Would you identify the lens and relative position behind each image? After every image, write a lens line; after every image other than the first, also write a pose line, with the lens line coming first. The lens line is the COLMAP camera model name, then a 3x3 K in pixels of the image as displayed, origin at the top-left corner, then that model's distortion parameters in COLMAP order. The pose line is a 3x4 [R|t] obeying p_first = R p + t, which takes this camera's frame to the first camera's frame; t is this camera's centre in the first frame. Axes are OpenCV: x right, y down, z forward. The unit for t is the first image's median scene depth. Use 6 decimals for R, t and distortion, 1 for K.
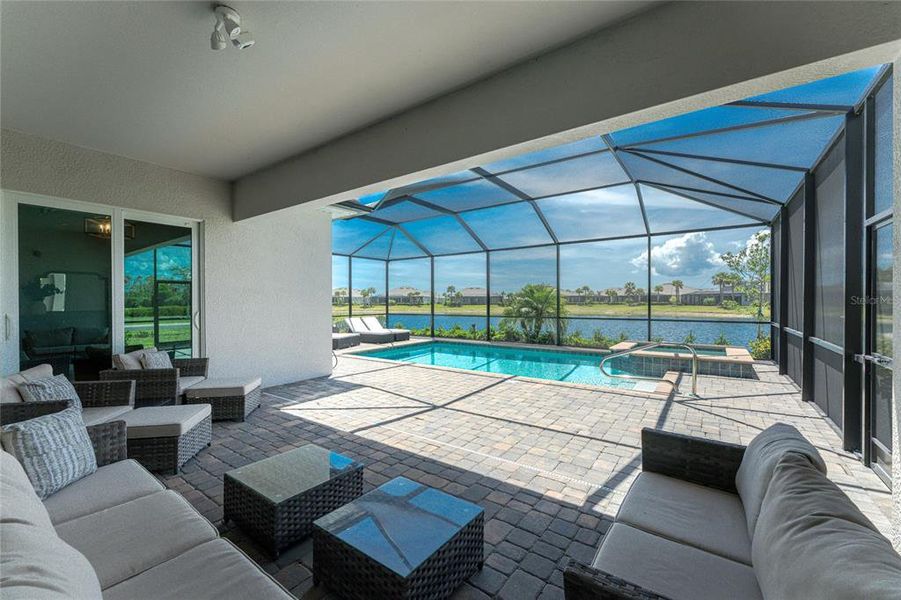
lens RADIAL K [[367.8, 0, 444.5], [0, 367.8, 302.8], [0, 0, 1]] dist [-0.007113, 0.005186]
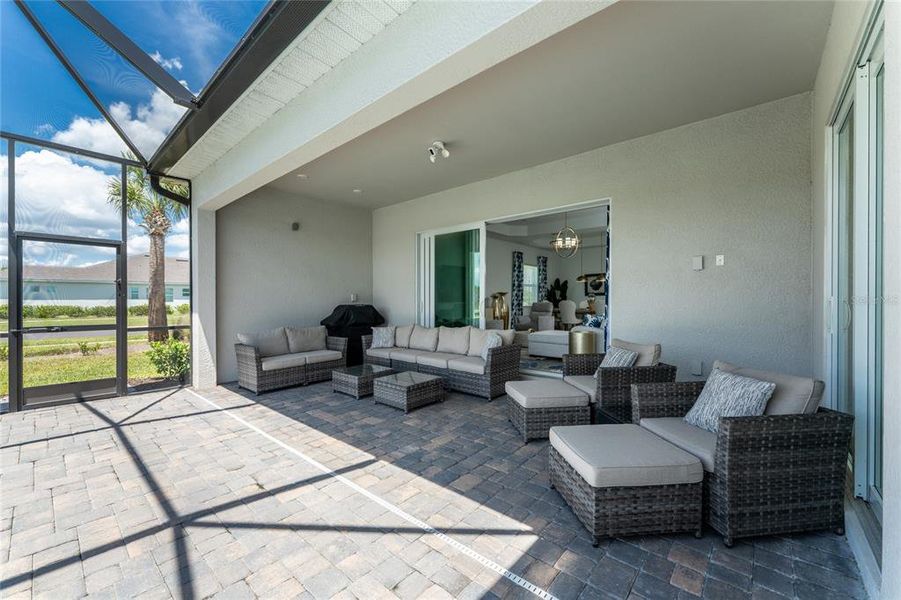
lens RADIAL K [[367.8, 0, 446.6], [0, 367.8, 300.1], [0, 0, 1]] dist [-0.007113, 0.005186]
pose [[-0.996225, 0.001198, 0.086803, -0.444829], [0.001385, 0.999997, 0.002095, 0.017036], [-0.086800, 0.002207, -0.996223, 1.662974]]
